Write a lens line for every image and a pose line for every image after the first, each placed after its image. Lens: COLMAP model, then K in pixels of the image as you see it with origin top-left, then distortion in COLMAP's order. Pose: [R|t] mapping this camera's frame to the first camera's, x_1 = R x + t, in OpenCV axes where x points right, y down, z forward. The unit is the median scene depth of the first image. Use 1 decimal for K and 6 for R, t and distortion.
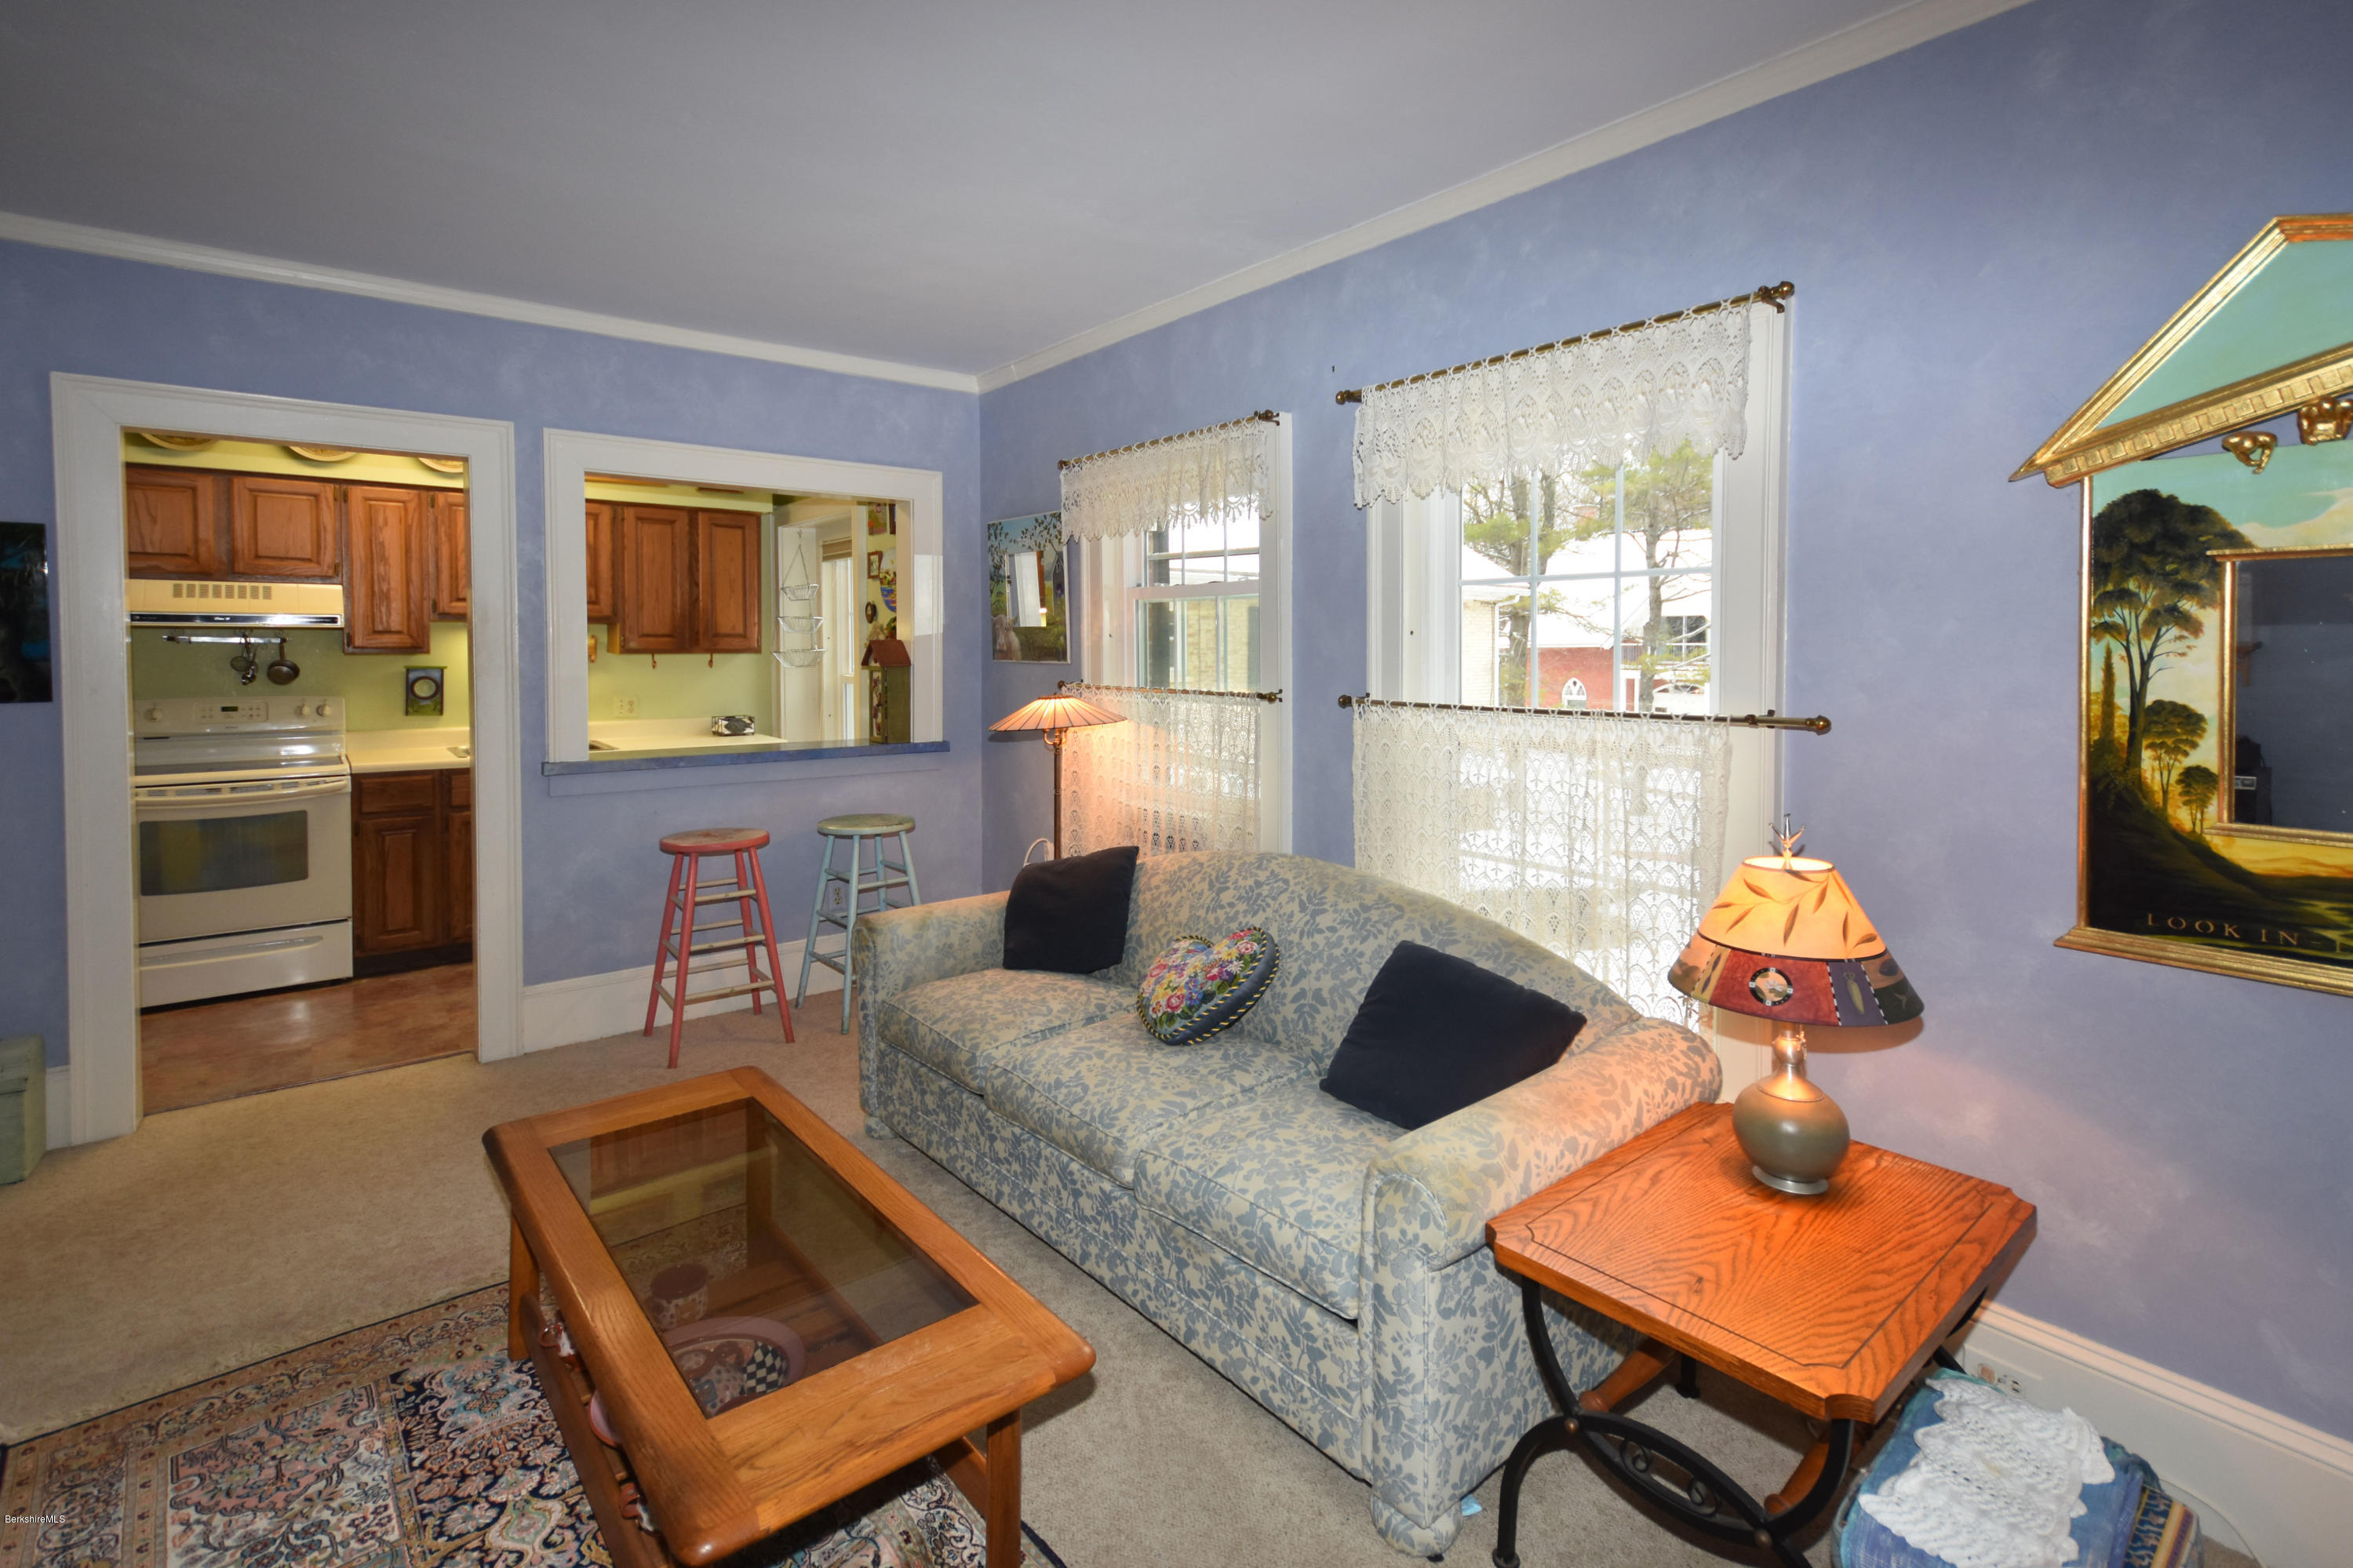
lens RADIAL K [[1116.8, 0, 1245.6], [0, 1116.8, 694.5], [0, 0, 1]] dist [0.015076, -0.002064]
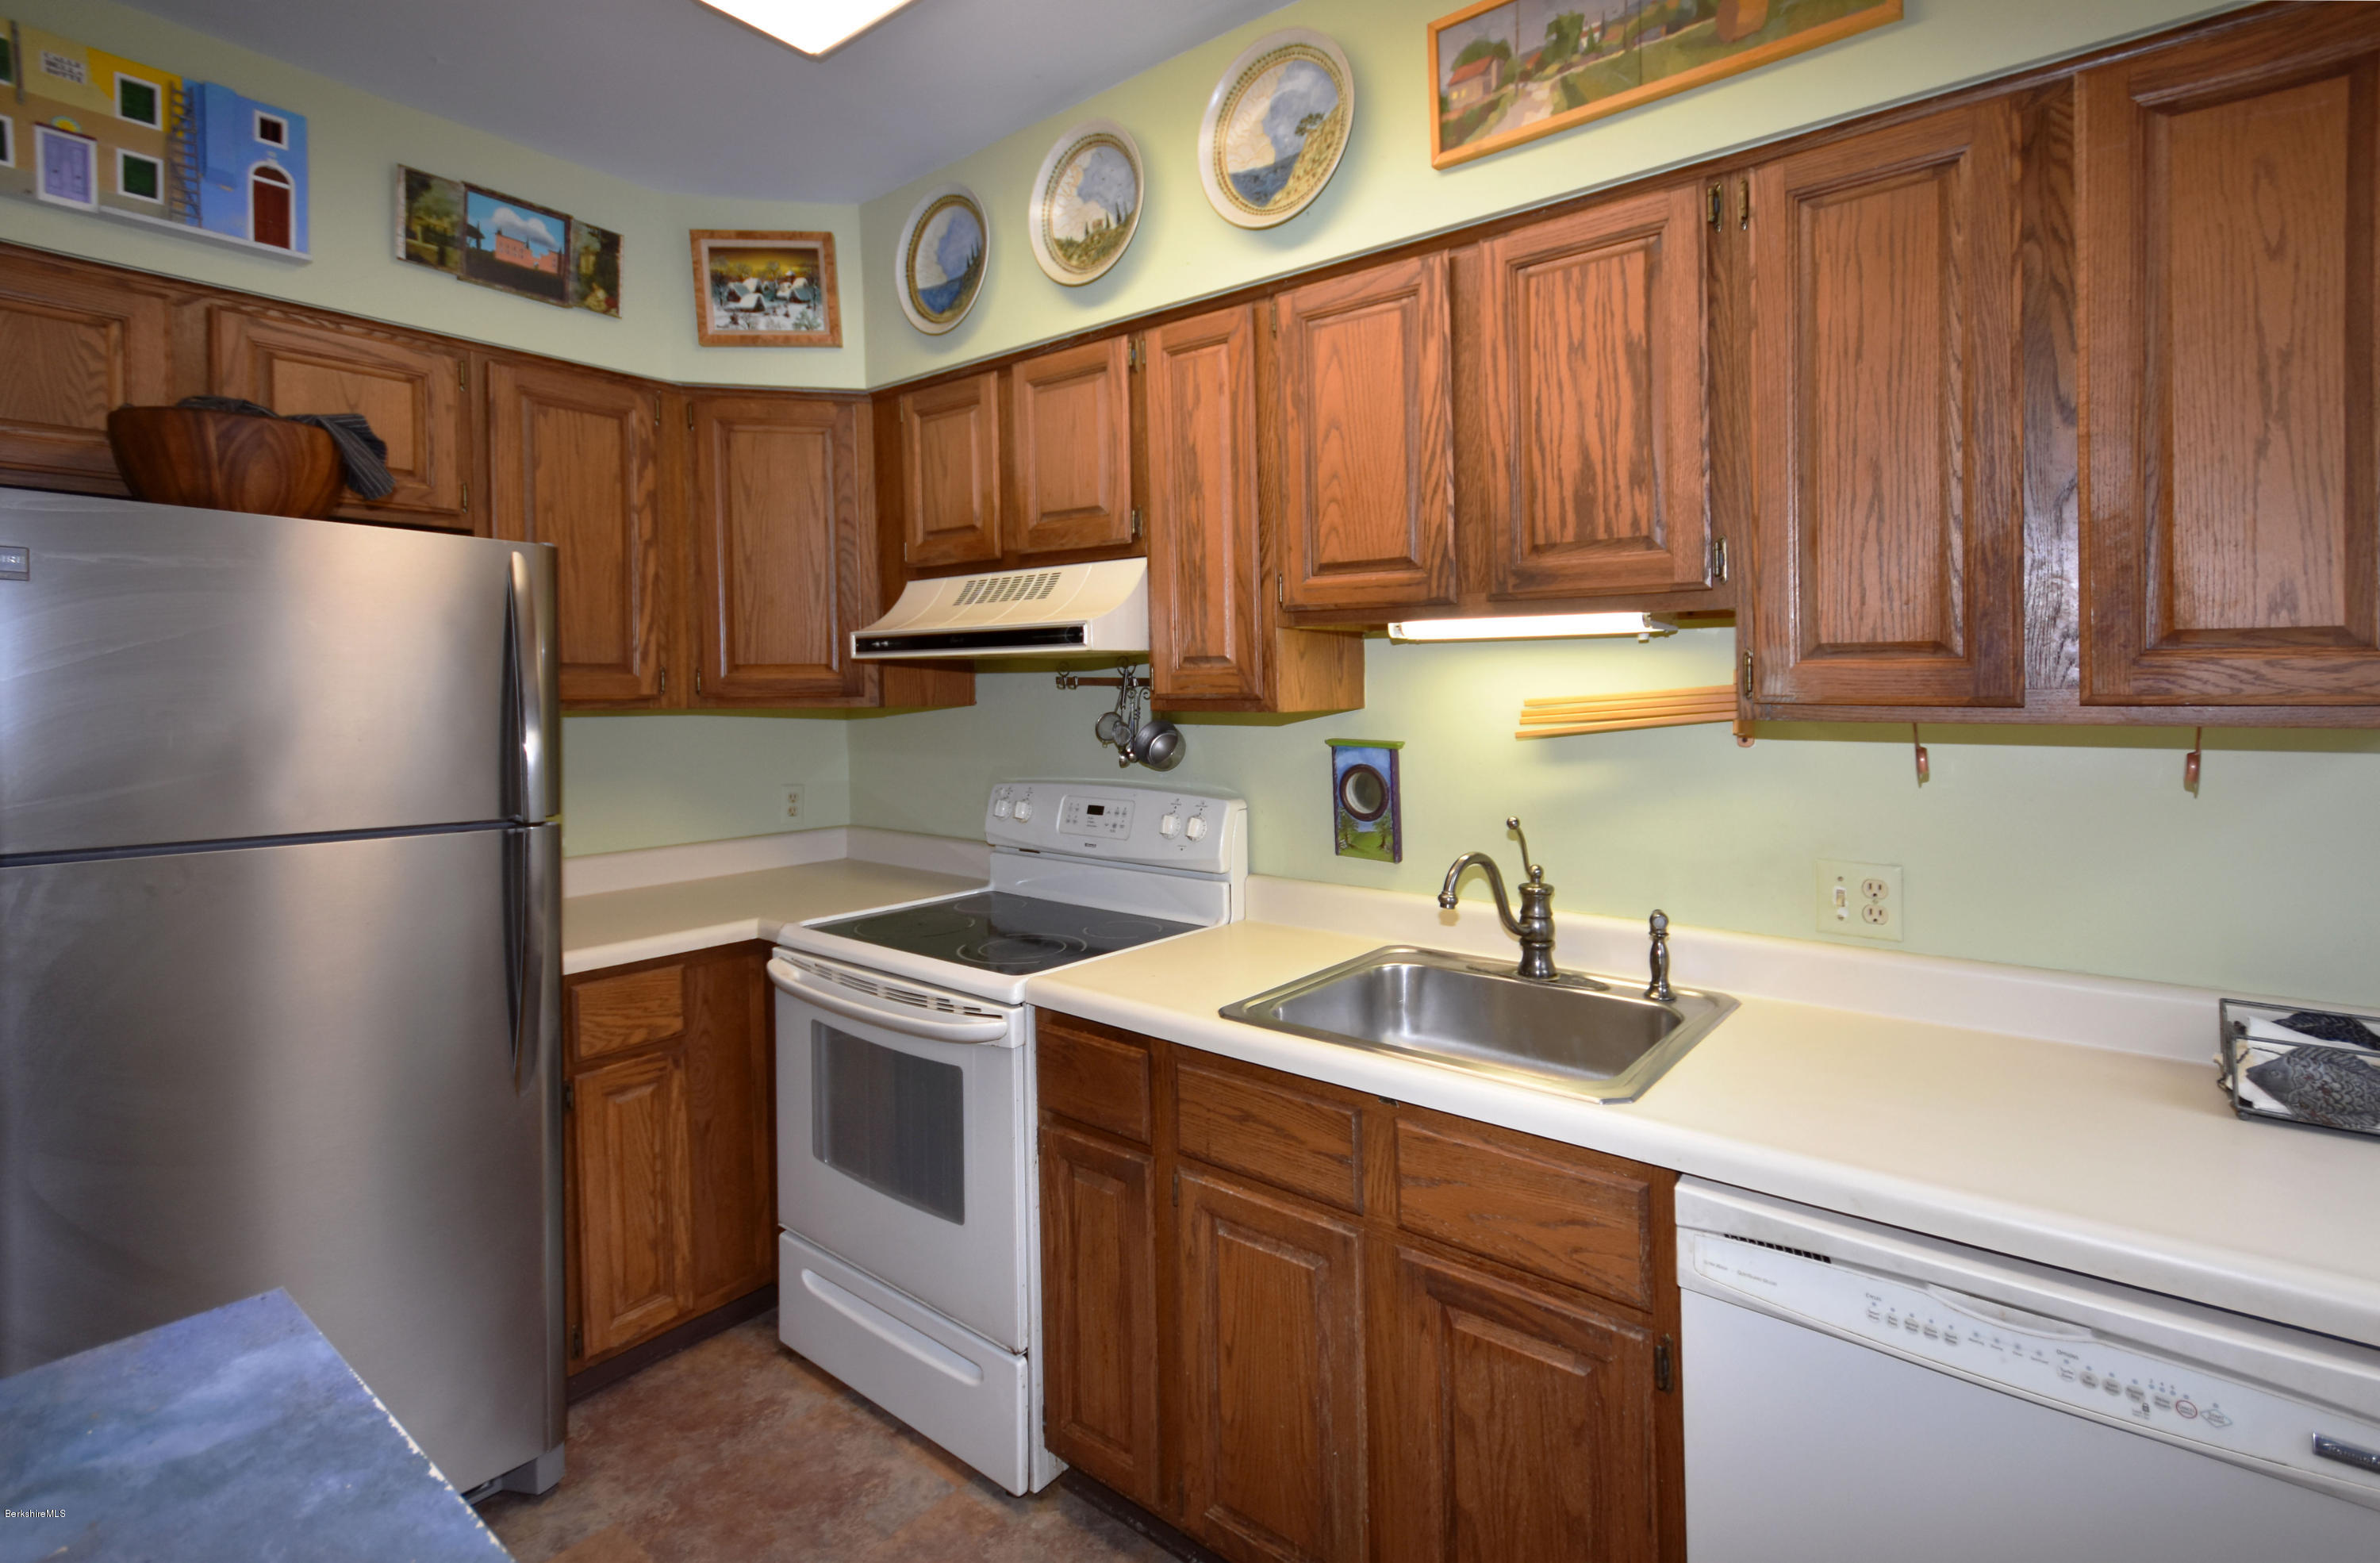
lens RADIAL K [[1129.8, 0, 1176.5], [0, 1129.8, 668.9], [0, 0, 1]] dist [0.015076, -0.002064]
pose [[0.174429, -0.020254, -0.984462, -0.510695], [-0.042229, 0.998715, -0.028029, -0.058521], [0.983764, 0.046462, 0.173349, 1.342984]]
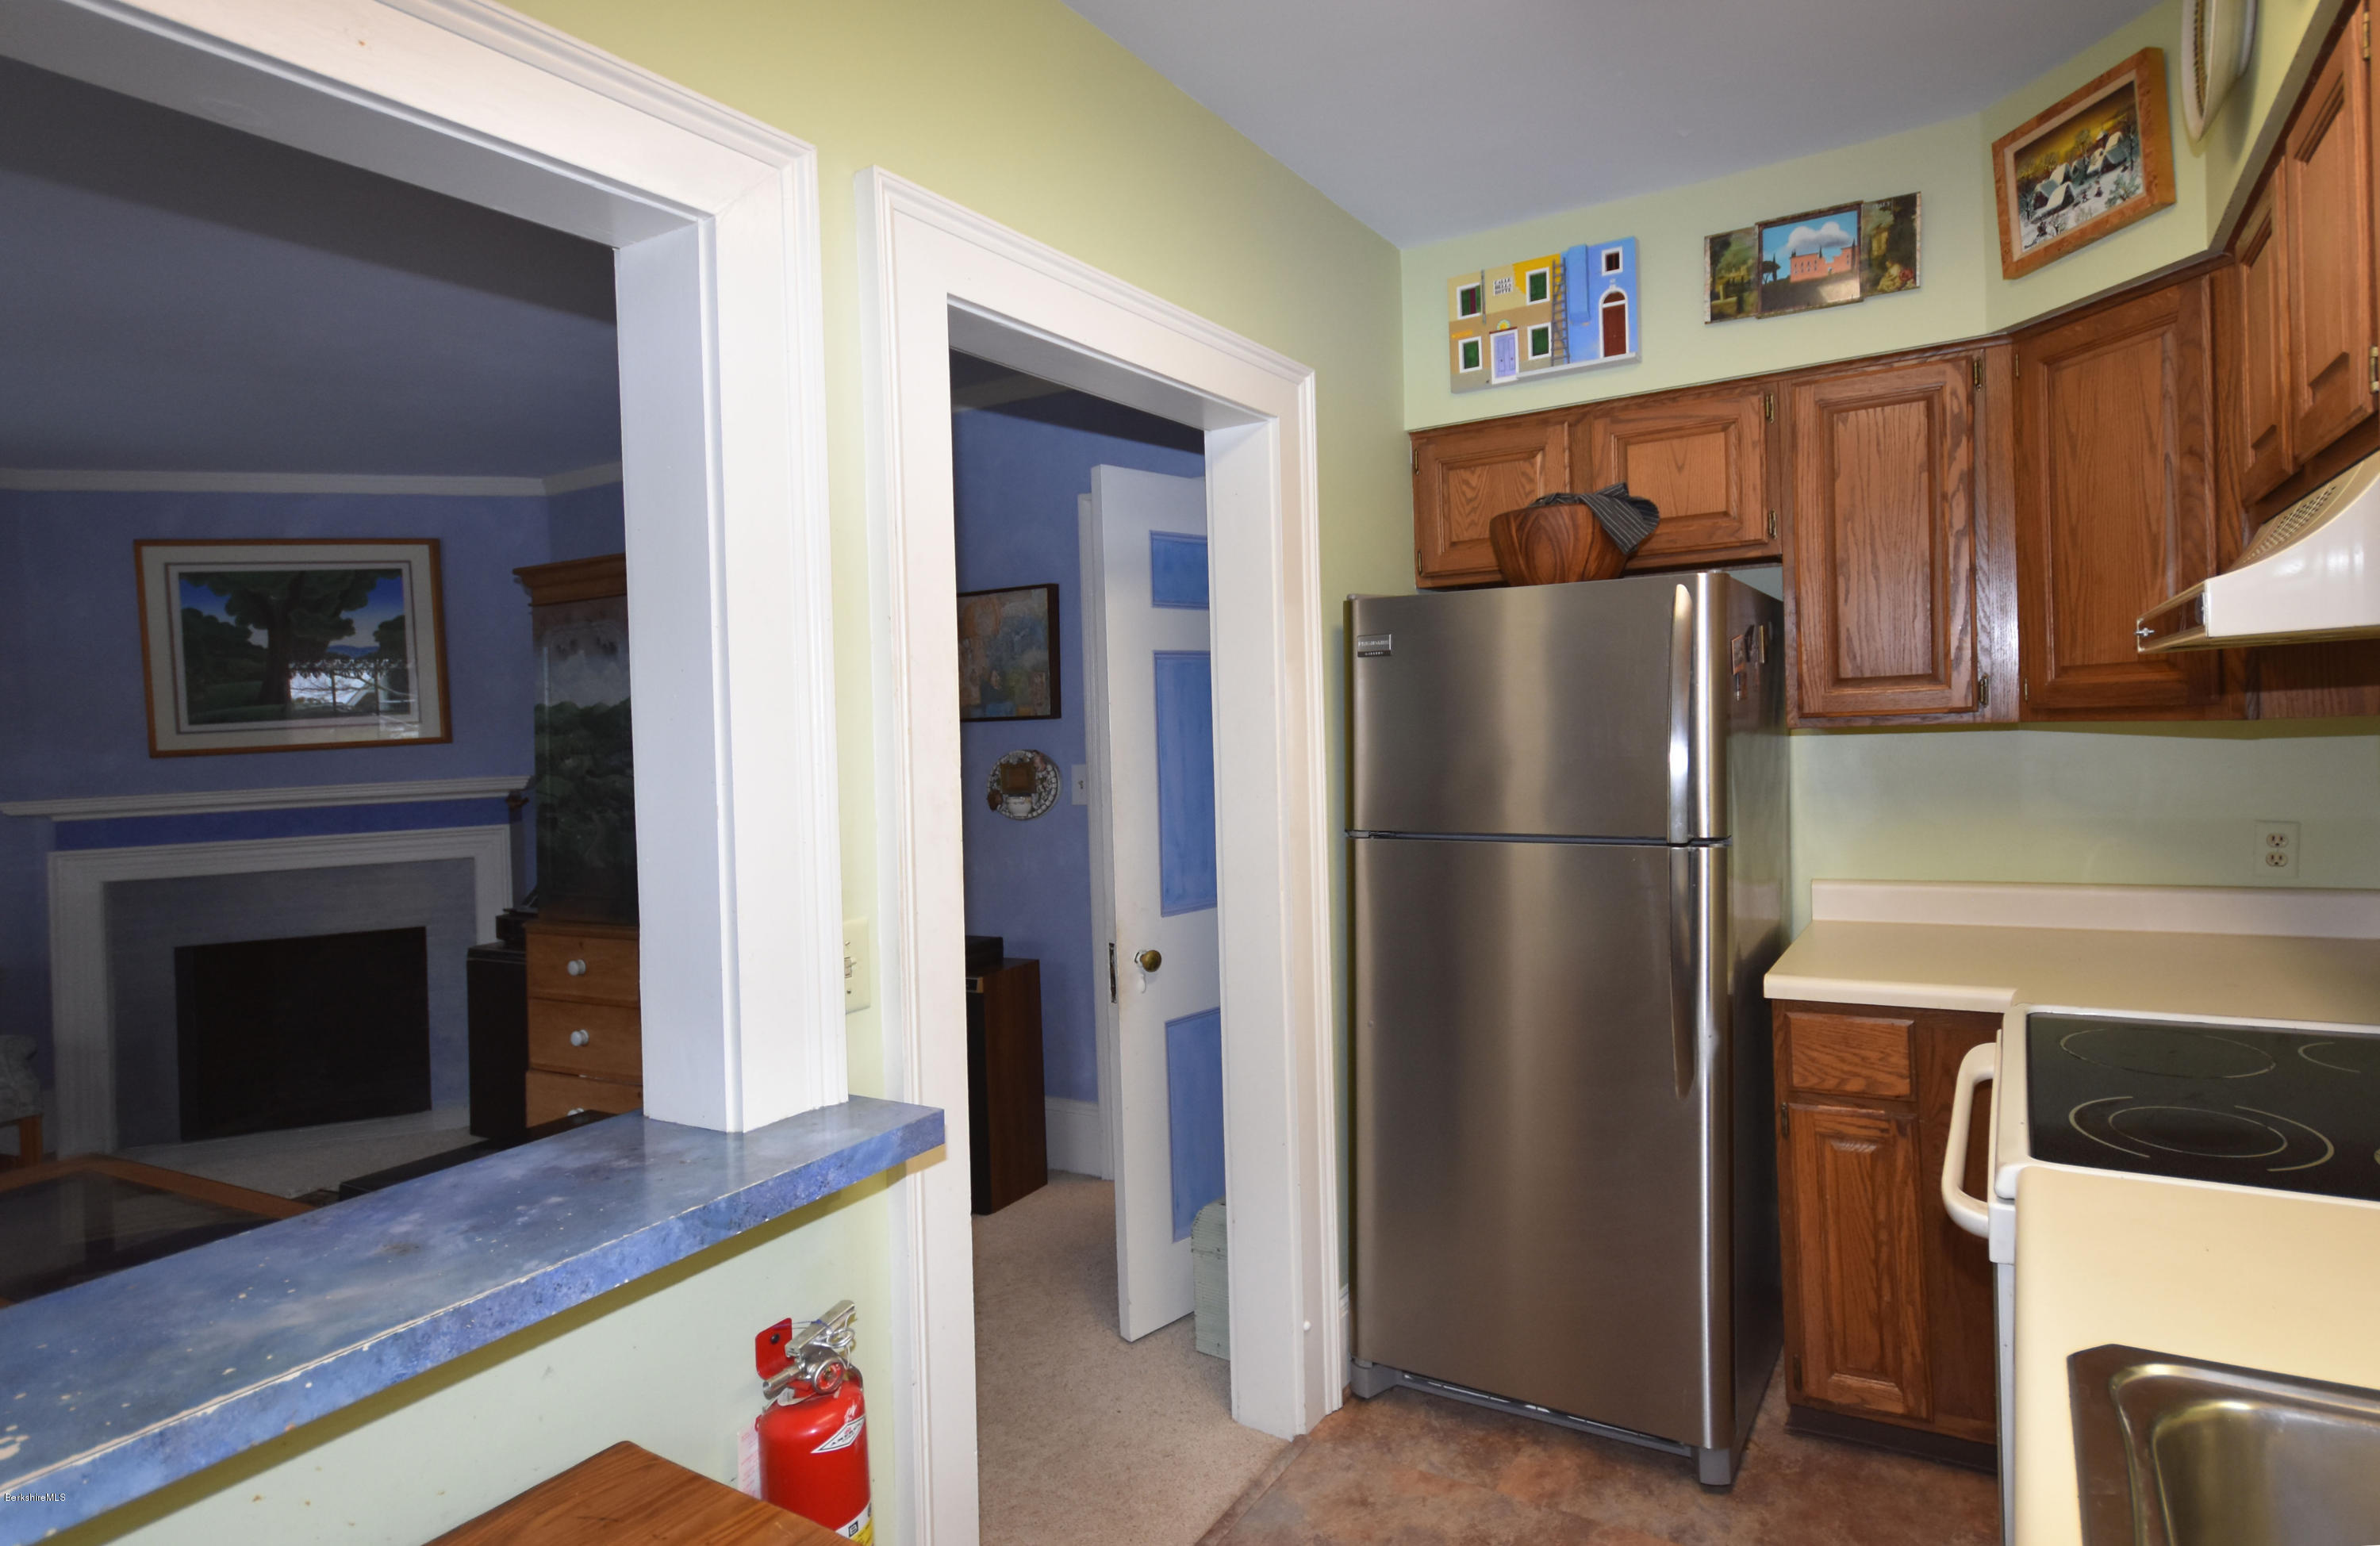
lens RADIAL K [[1173.7, 0, 1418.3], [0, 1173.7, 715.7], [0, 0, 1]] dist [0.020133, -0.004482]
pose [[-0.911858, 0.038359, -0.408709, -0.755989], [0.024553, 0.998939, 0.038974, -0.078284], [0.409770, 0.025504, -0.911832, 1.633859]]
